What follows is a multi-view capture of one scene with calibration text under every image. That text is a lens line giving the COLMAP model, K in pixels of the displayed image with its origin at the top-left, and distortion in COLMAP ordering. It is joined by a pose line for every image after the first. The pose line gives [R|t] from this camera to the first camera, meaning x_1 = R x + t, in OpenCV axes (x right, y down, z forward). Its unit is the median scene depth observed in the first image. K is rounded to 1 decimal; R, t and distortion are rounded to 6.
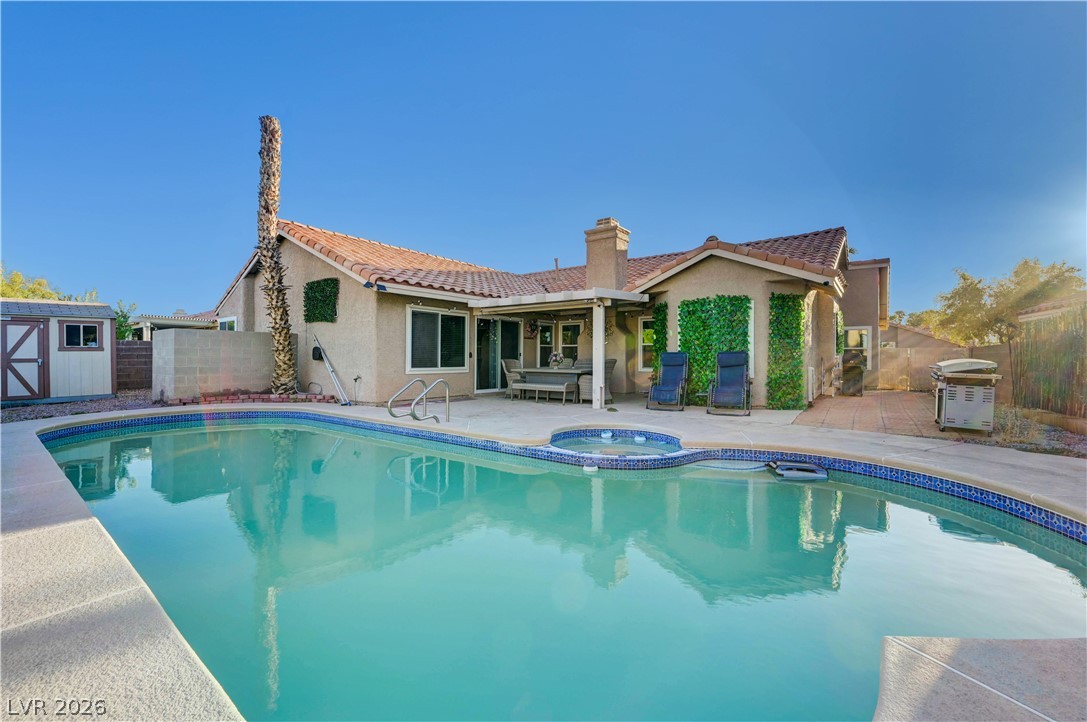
lens RADIAL K [[431.3, 0, 547.0], [0, 431.3, 358.8], [0, 0, 1]] dist [-0.001122, 0.000581]
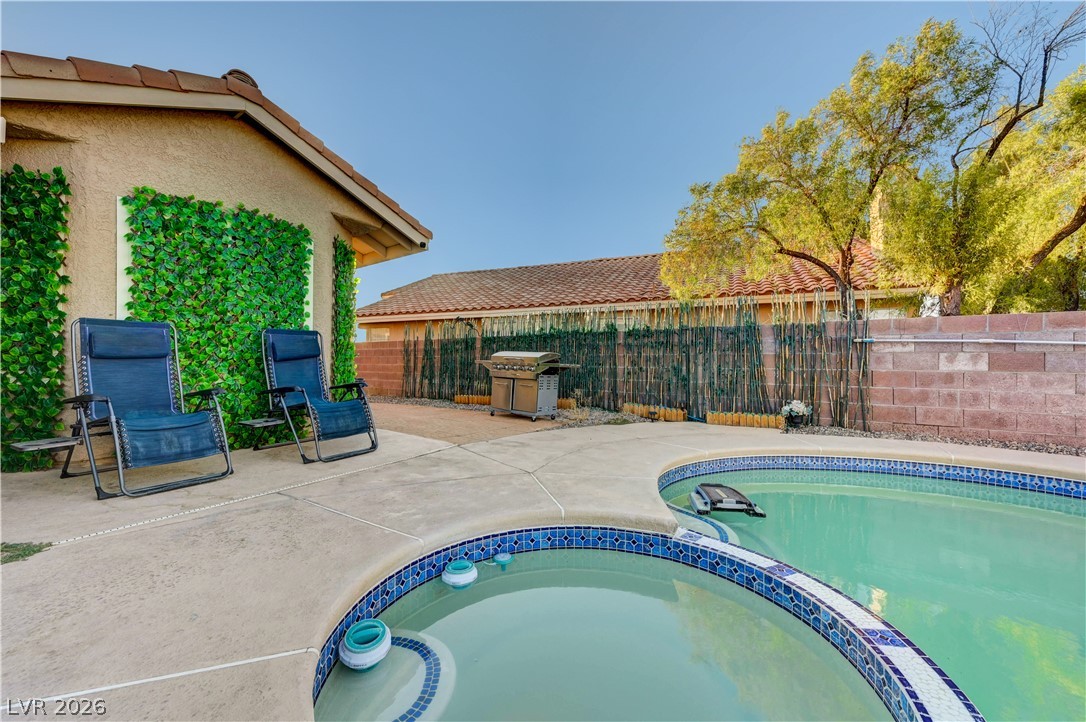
lens RADIAL K [[430.9, 0, 545.9], [0, 430.9, 359.4], [0, 0, 1]] dist [-0.001122, 0.000581]
pose [[-0.010110, 0.007387, 0.999922, -0.064123], [0.001843, 0.999971, -0.007368, 0.018753], [-0.999947, 0.001768, -0.010123, 0.611958]]
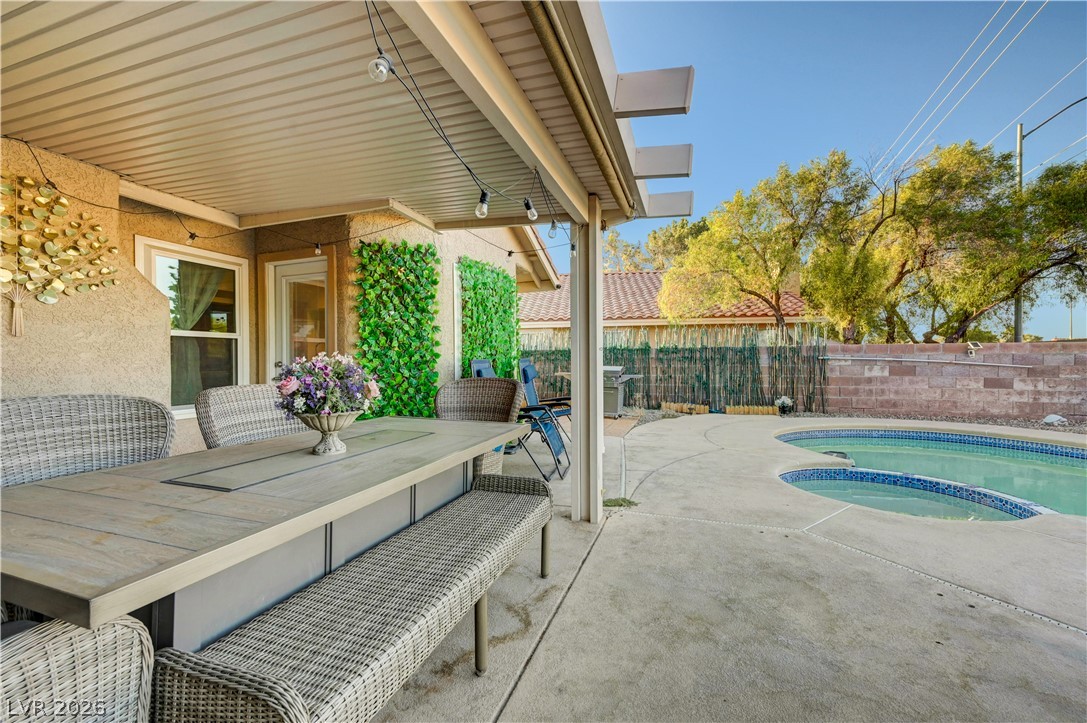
lens RADIAL K [[431.3, 0, 549.7], [0, 431.3, 363.4], [0, 0, 1]] dist [-0.001122, 0.000581]
pose [[-0.315740, -0.003862, 0.948838, -0.178639], [0.014612, 0.999853, 0.008932, -0.012541], [-0.948733, 0.016684, -0.315637, 1.004077]]
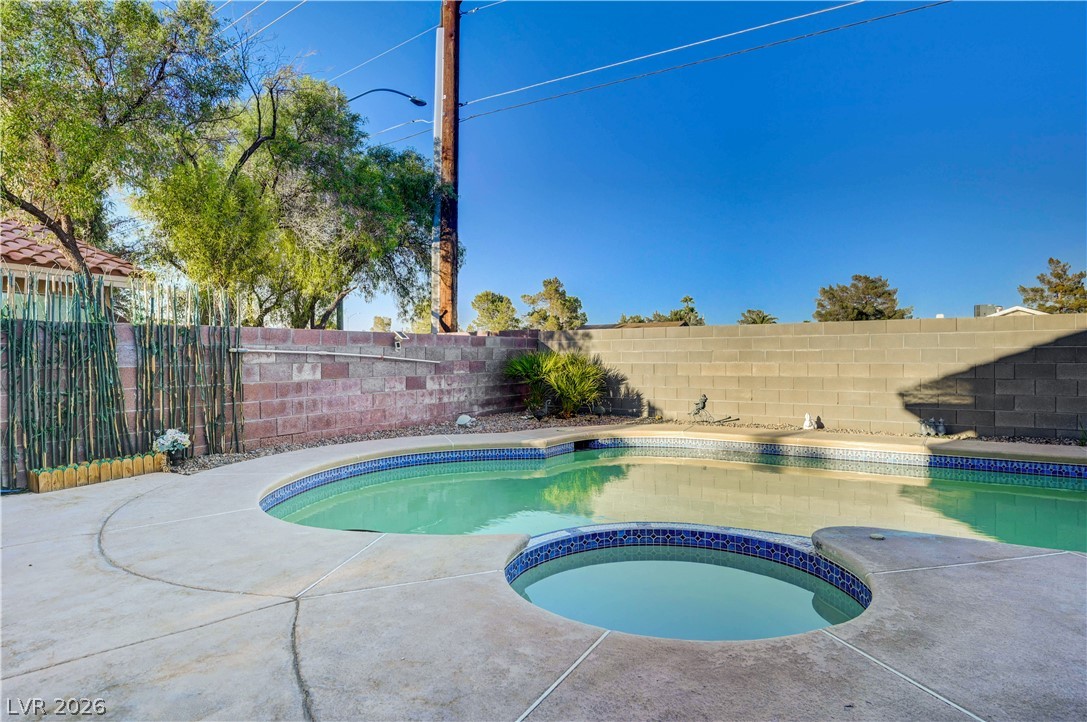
lens RADIAL K [[601.1, 0, 545.4], [0, 601.1, 369.1], [0, 0, 1]] dist [0.004759, -0.000371]
pose [[-0.996435, 0.009762, -0.083793, 0.186093], [0.007020, 0.999432, 0.032954, -0.006771], [0.084067, 0.032249, -0.995938, 0.896559]]
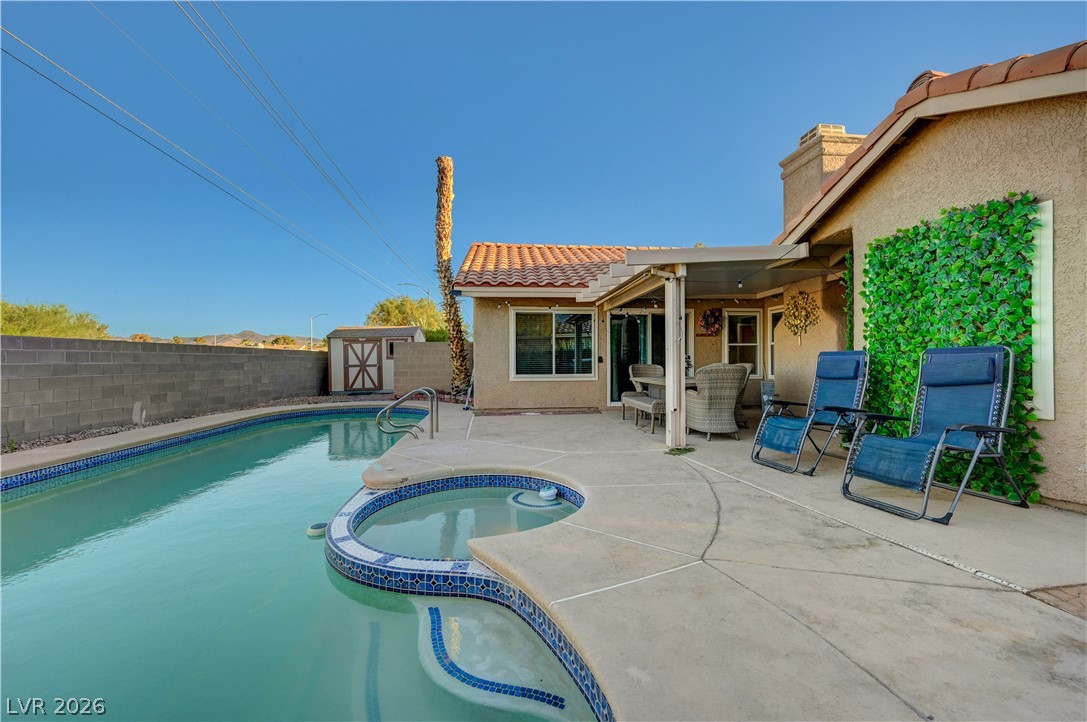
lens RADIAL K [[431.3, 0, 550.2], [0, 431.3, 362.0], [0, 0, 1]] dist [-0.001122, 0.000581]
pose [[0.686011, -0.004549, -0.727577, 0.391919], [0.004590, 0.999988, -0.001924, -0.003370], [0.727576, -0.002019, 0.686024, 0.395831]]
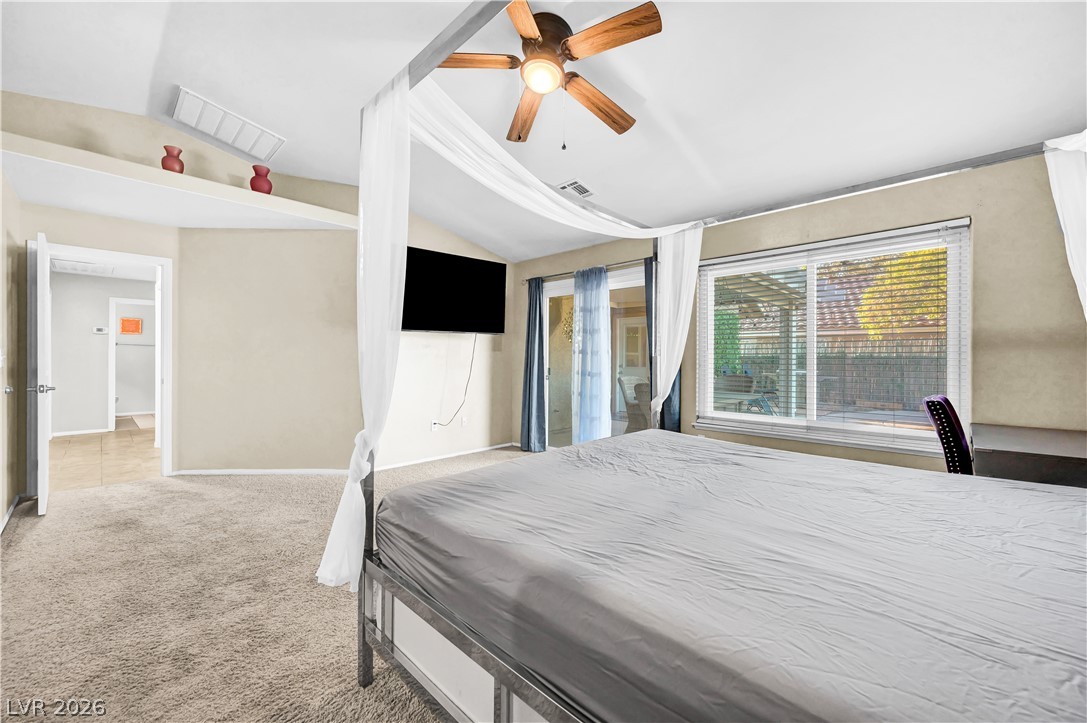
lens RADIAL K [[431.3, 0, 543.1], [0, 431.3, 361.0], [0, 0, 1]] dist [-0.001122, 0.000581]
pose [[0.113478, -0.001849, 0.993539, -0.627626], [0.002941, 0.999995, 0.001525, -0.024873], [-0.993536, 0.002749, 0.113483, 1.190836]]
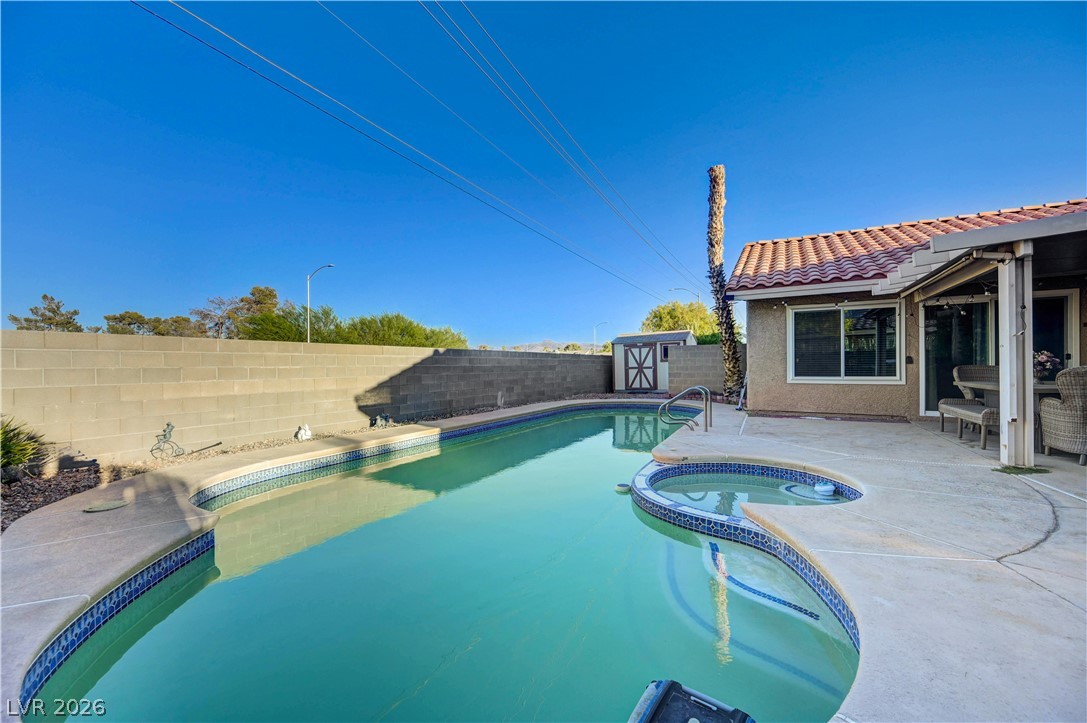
lens RADIAL K [[431.3, 0, 545.9], [0, 431.3, 365.1], [0, 0, 1]] dist [-0.001122, 0.000581]
pose [[0.141274, -0.005374, -0.989956, 0.473384], [0.005053, 0.999976, -0.004707, -0.000367], [0.989958, -0.004337, 0.141298, 0.345073]]
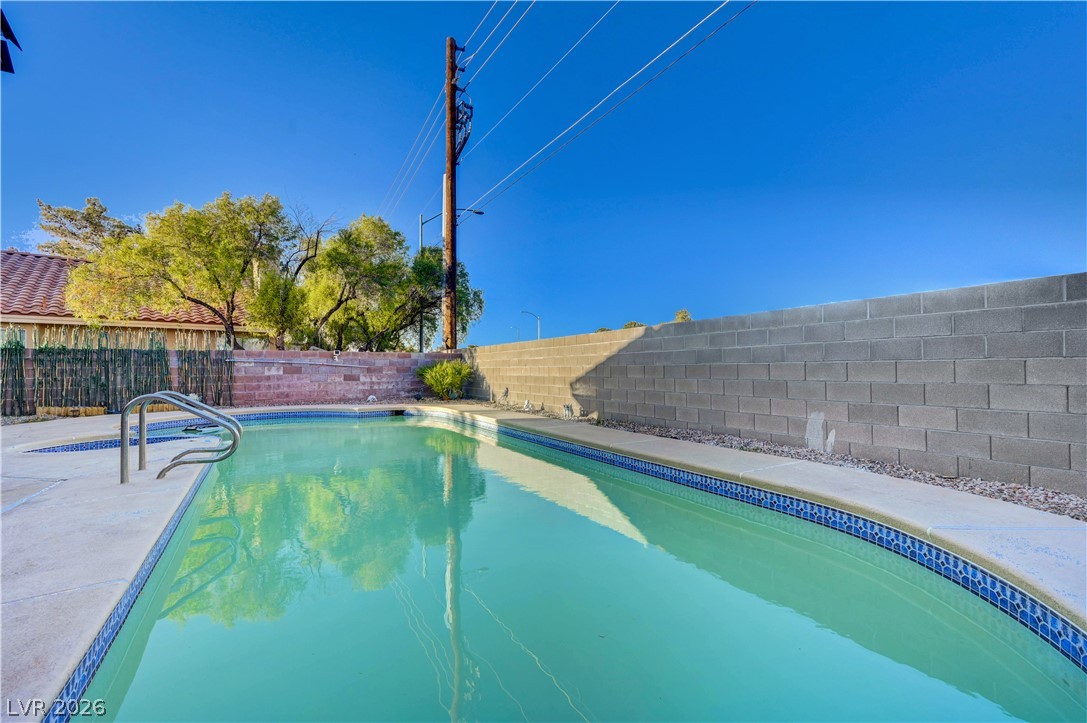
lens RADIAL K [[431.3, 0, 547.5], [0, 431.3, 363.0], [0, 0, 1]] dist [-0.001122, 0.000581]
pose [[-0.932811, 0.013624, 0.360107, -0.639774], [0.013088, 0.999907, -0.003925, 0.012659], [-0.360127, 0.001052, -0.932903, 0.918336]]
